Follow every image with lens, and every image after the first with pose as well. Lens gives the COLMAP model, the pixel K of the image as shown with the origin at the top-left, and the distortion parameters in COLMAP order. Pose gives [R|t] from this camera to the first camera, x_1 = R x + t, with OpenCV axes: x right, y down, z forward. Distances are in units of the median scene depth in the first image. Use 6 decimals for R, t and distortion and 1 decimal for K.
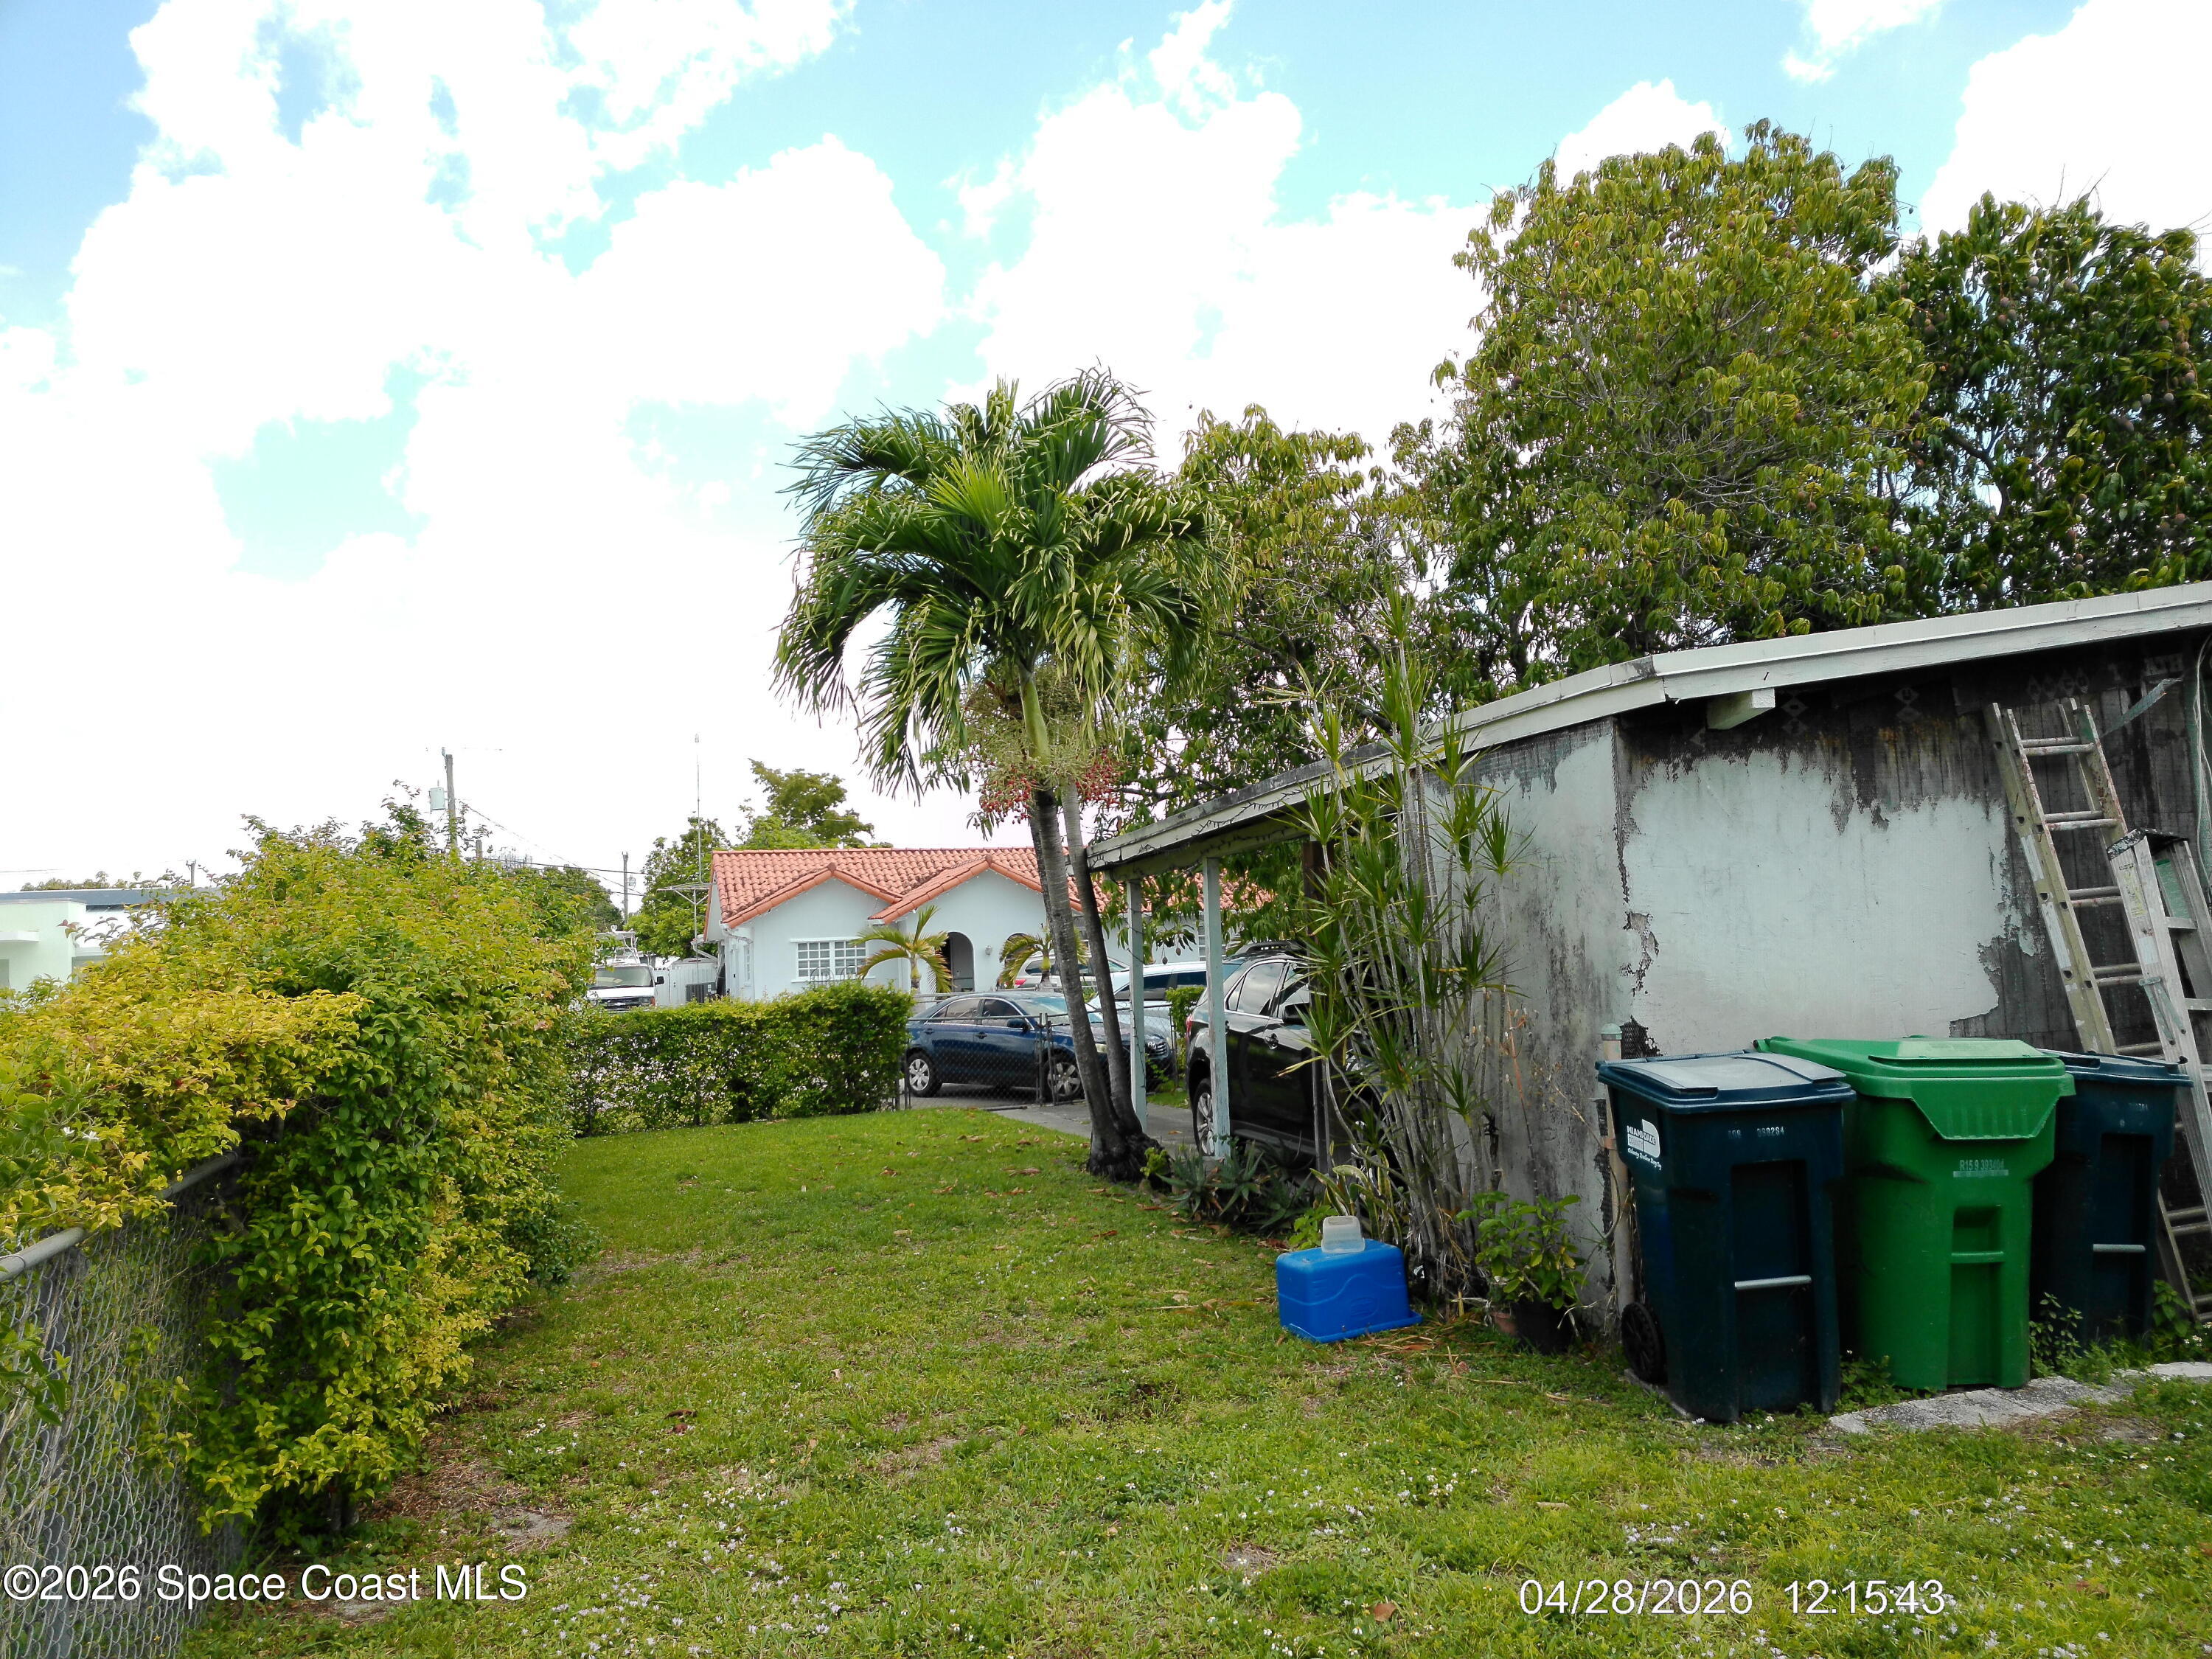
lens RADIAL K [[1646.0, 0, 1113.2], [0, 1646.0, 819.8], [0, 0, 1]] dist [0.122608, -0.144389]
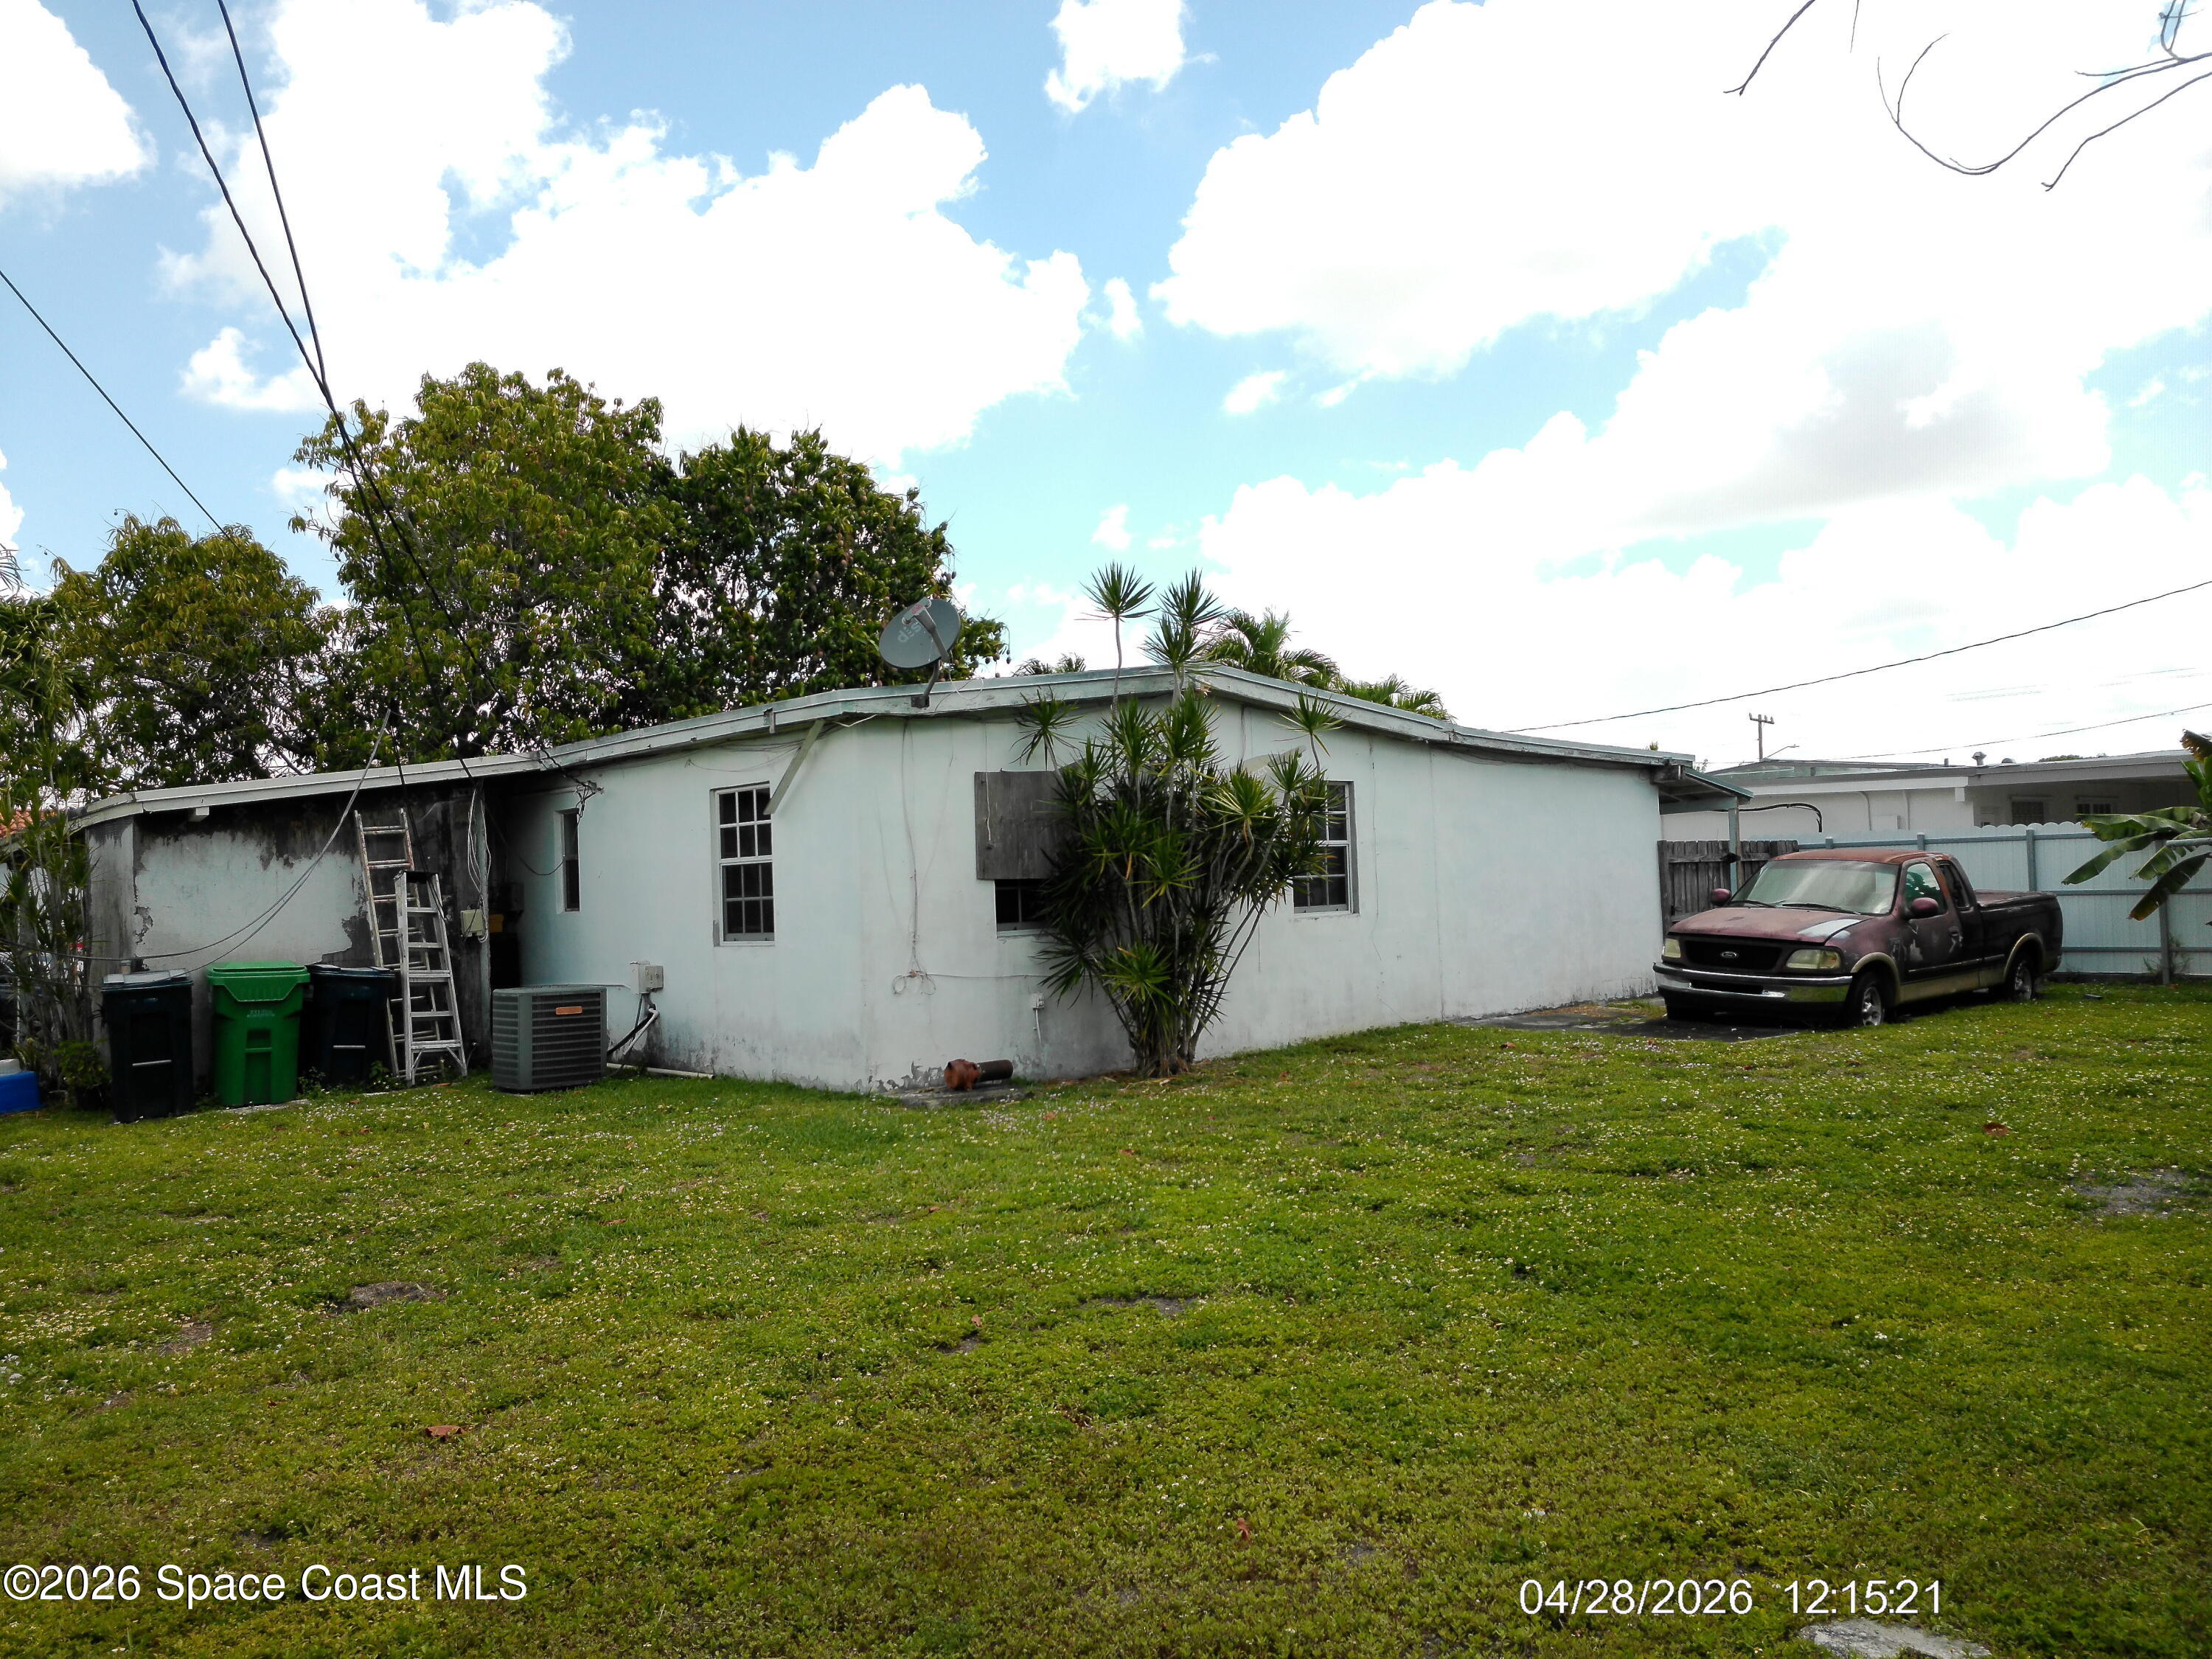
lens RADIAL K [[1662.6, 0, 1092.3], [0, 1662.6, 826.2], [0, 0, 1]] dist [0.108991, -0.136615]
pose [[0.910429, 0.022361, 0.413060, 0.513891], [-0.035394, 0.999087, 0.023928, -0.142539], [-0.412148, -0.036405, 0.910389, -1.484264]]
